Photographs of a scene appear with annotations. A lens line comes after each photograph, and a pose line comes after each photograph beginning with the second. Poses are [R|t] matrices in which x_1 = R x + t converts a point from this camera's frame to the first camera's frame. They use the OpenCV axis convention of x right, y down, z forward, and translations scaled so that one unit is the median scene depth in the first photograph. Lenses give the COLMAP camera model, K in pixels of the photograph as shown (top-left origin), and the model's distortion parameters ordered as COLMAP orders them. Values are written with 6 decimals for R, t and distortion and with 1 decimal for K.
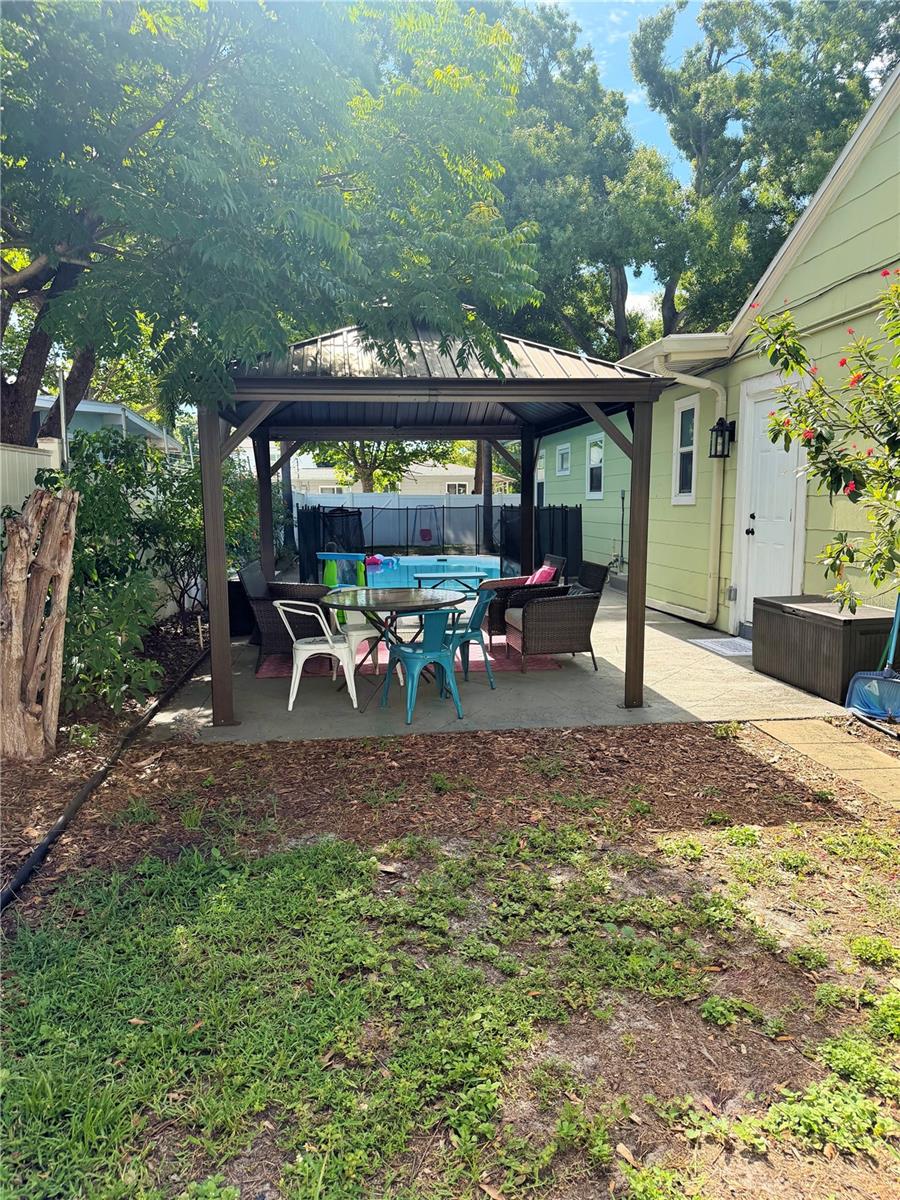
lens RADIAL K [[845.5, 0, 454.6], [0, 845.5, 611.1], [0, 0, 1]] dist [0.072552, -0.013836]
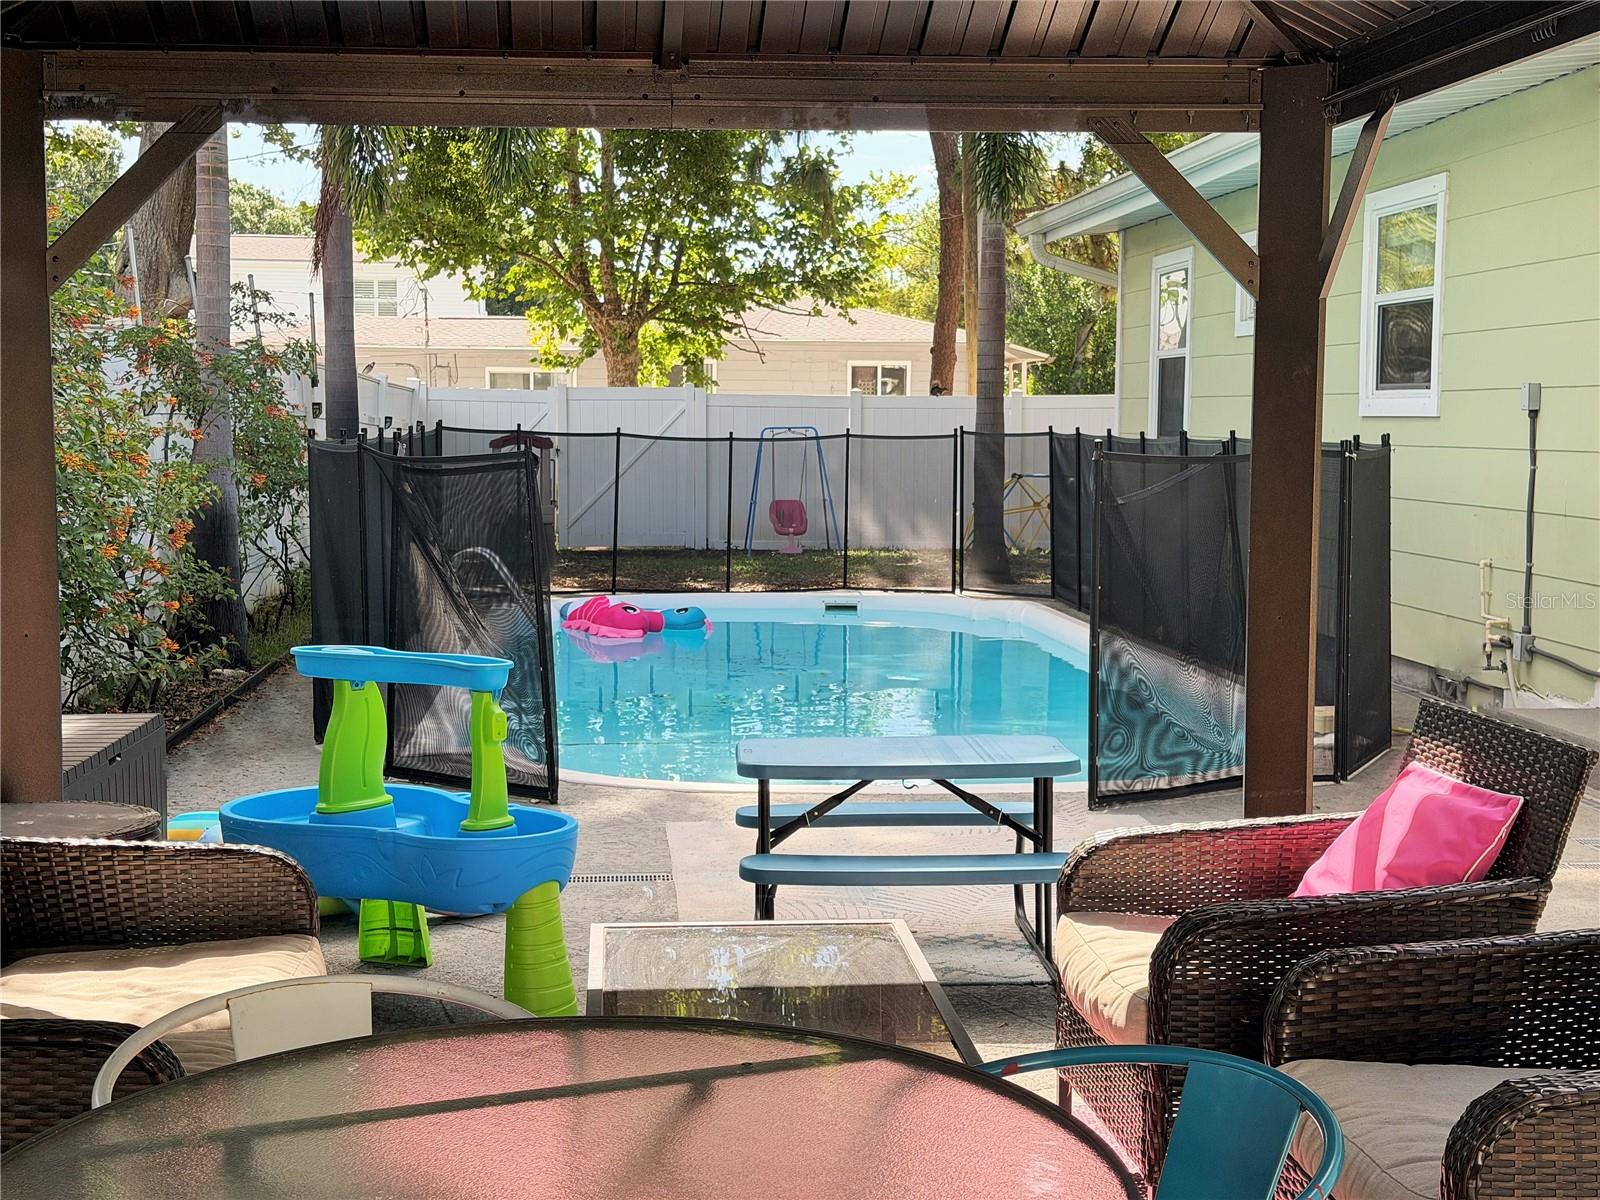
lens RADIAL K [[2256.6, 0, 806.6], [0, 2256.6, 587.7], [0, 0, 1]] dist [0.102331, 0.000000]
pose [[0.999582, 0.015446, -0.024456, -0.003580], [-0.016714, 0.998481, -0.052509, -0.011669], [0.023608, 0.052896, 0.998321, 0.089299]]
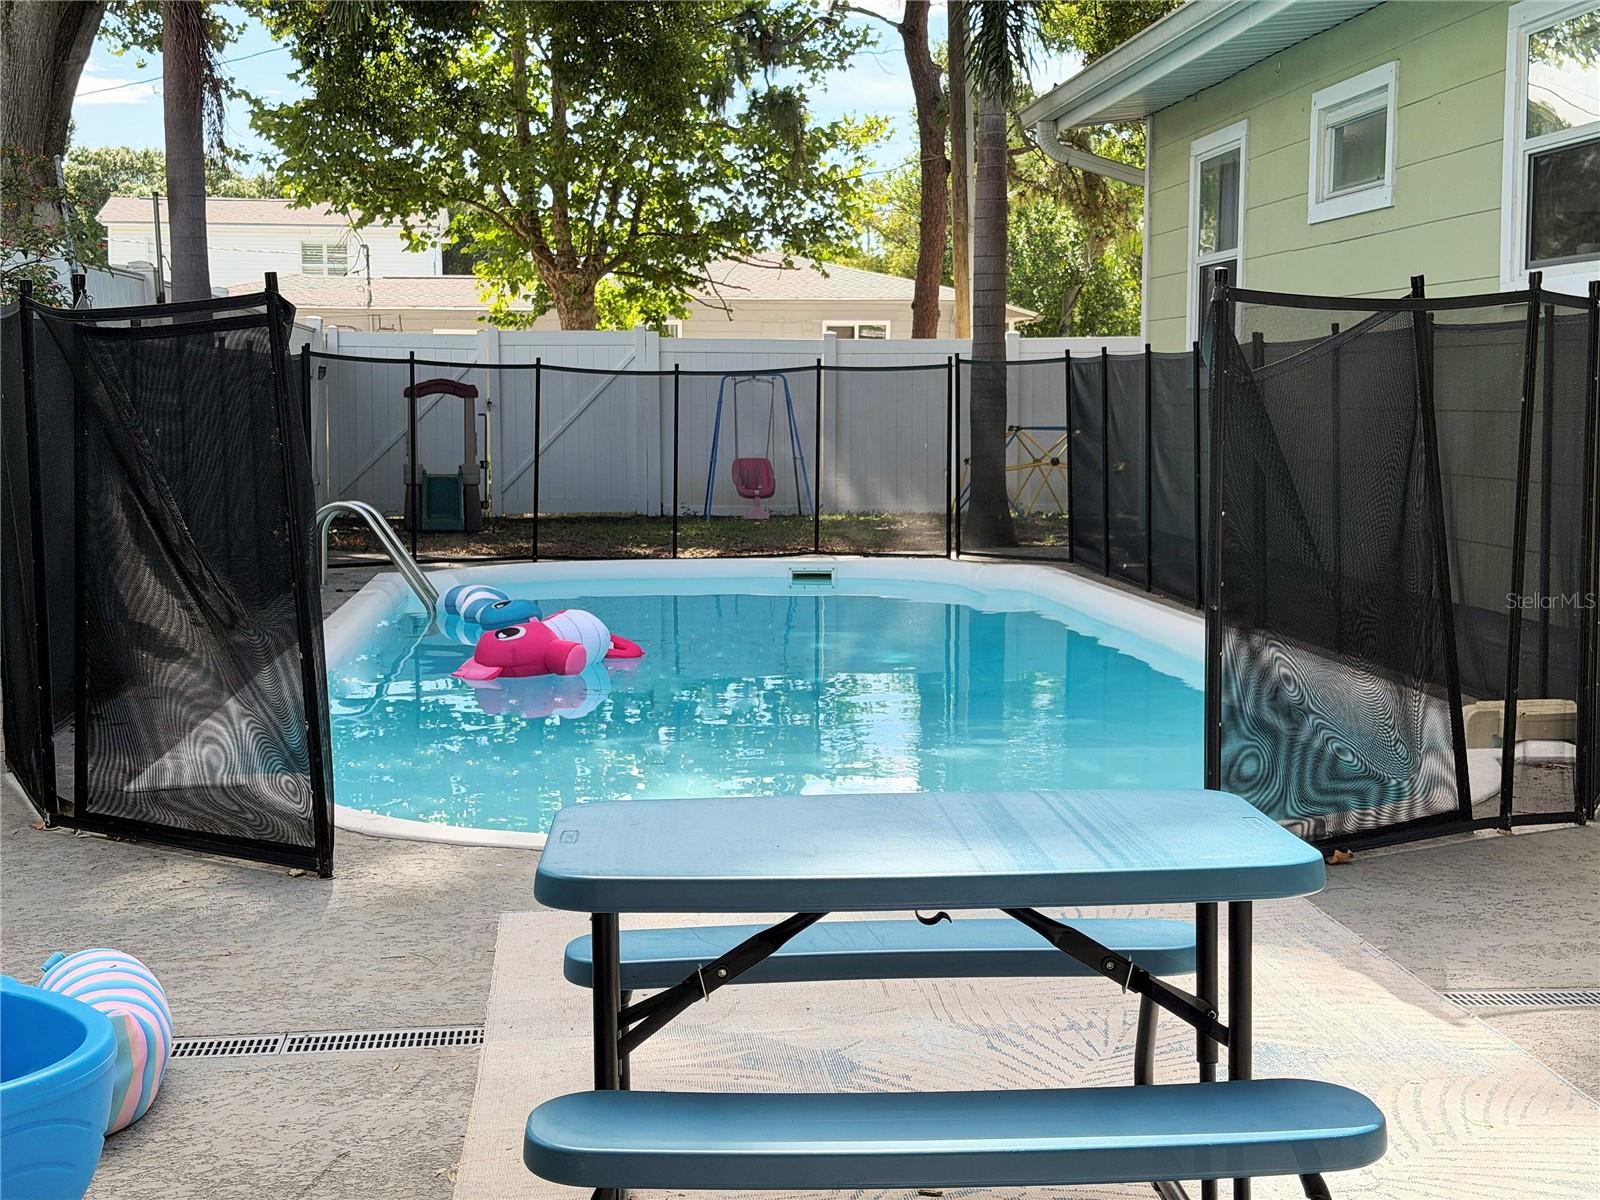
lens RADIAL K [[2256.6, 0, 796.0], [0, 2256.6, 617.4], [0, 0, 1]] dist [0.102331, 0.000000]
pose [[0.999777, 0.008022, -0.019543, -0.003018], [-0.008631, 0.999473, -0.031299, -0.012908], [0.019282, 0.031461, 0.999319, 0.158147]]
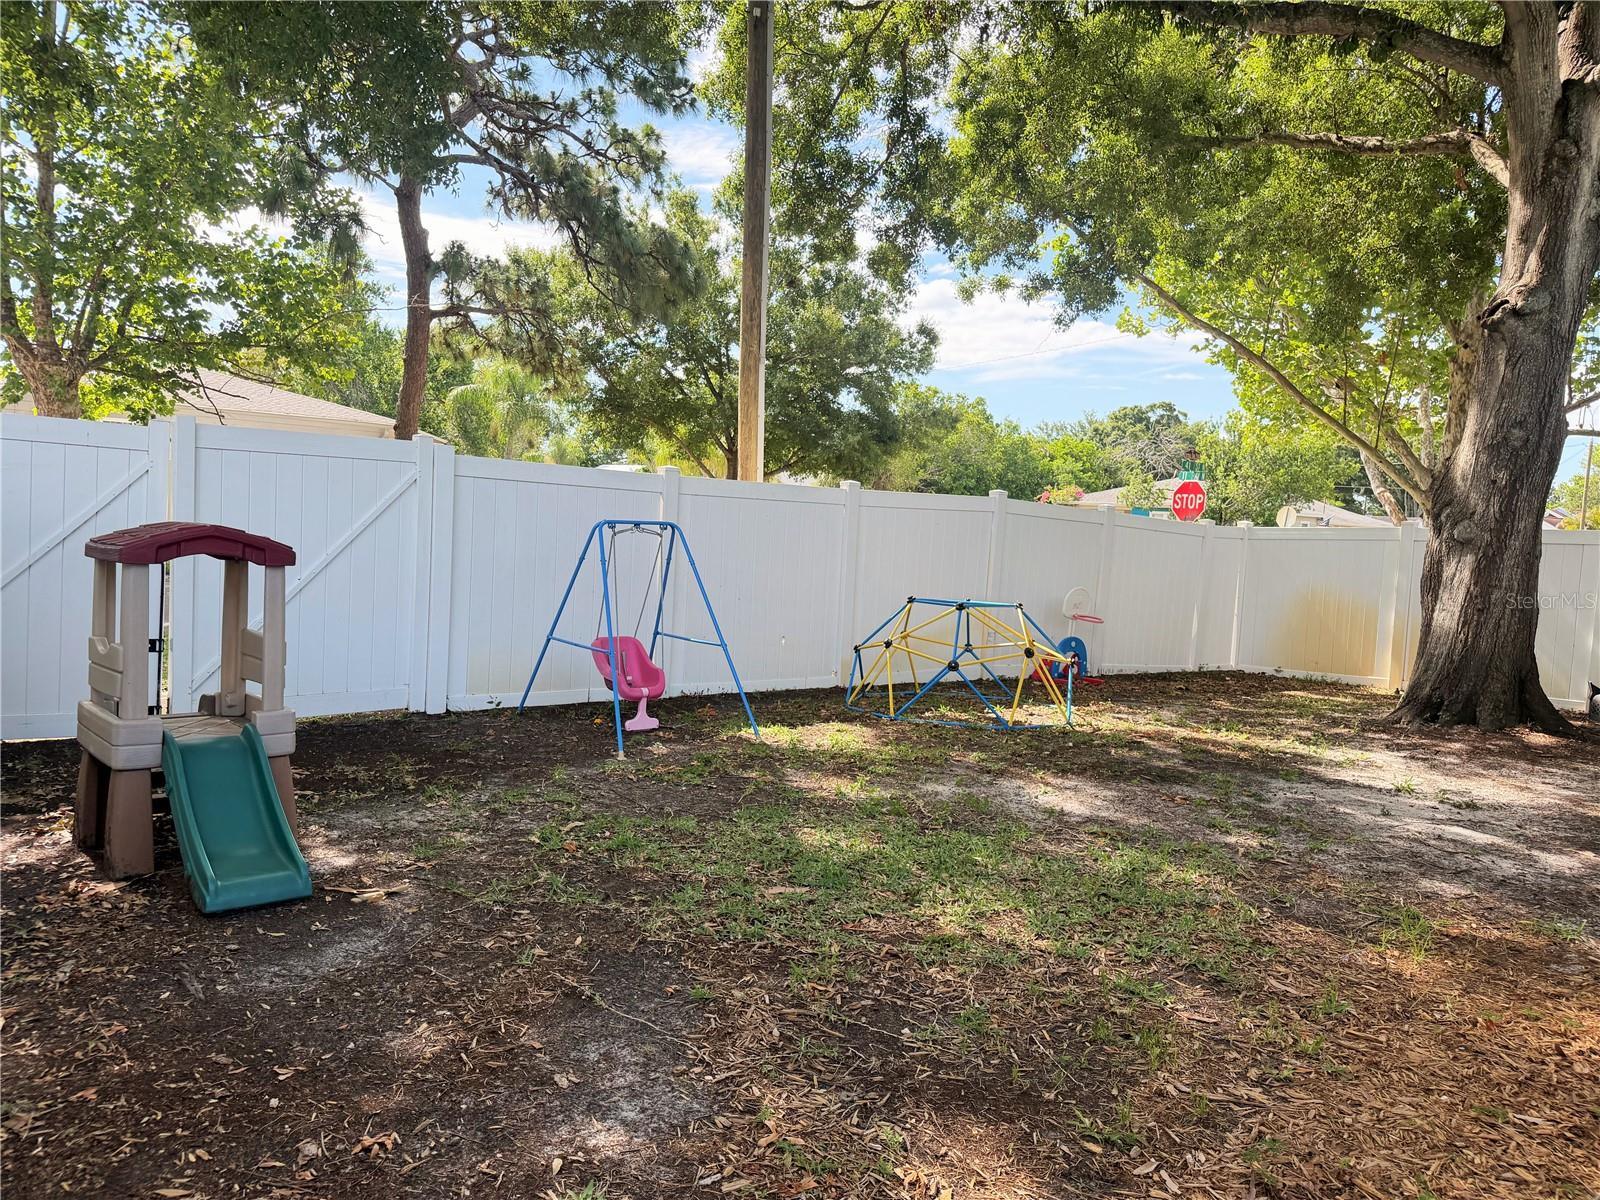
lens RADIAL K [[1127.3, 0, 798.7], [0, 1127.3, 590.1], [0, 0, 1]] dist [0.072552, -0.013836]
pose [[0.860179, 0.011412, 0.509864, -0.085165], [0.009503, 0.999217, -0.038398, -0.061827], [-0.509903, 0.037875, 0.859398, 0.476668]]
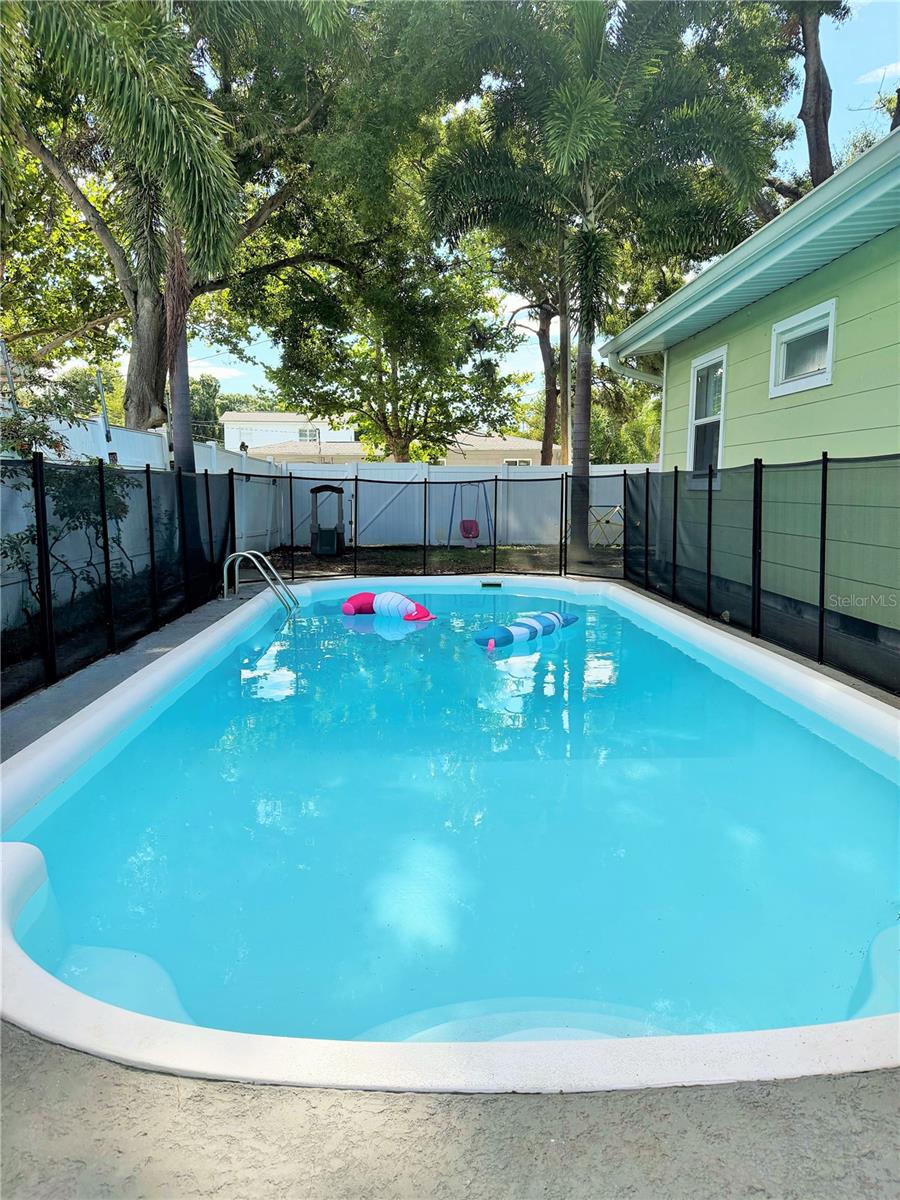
lens RADIAL K [[845.5, 0, 437.7], [0, 845.5, 618.7], [0, 0, 1]] dist [0.072552, -0.013836]
pose [[0.996188, 0.017567, -0.085441, -0.001719], [-0.015544, 0.999584, 0.024292, -0.024466], [0.085833, -0.022872, 0.996047, 0.234810]]
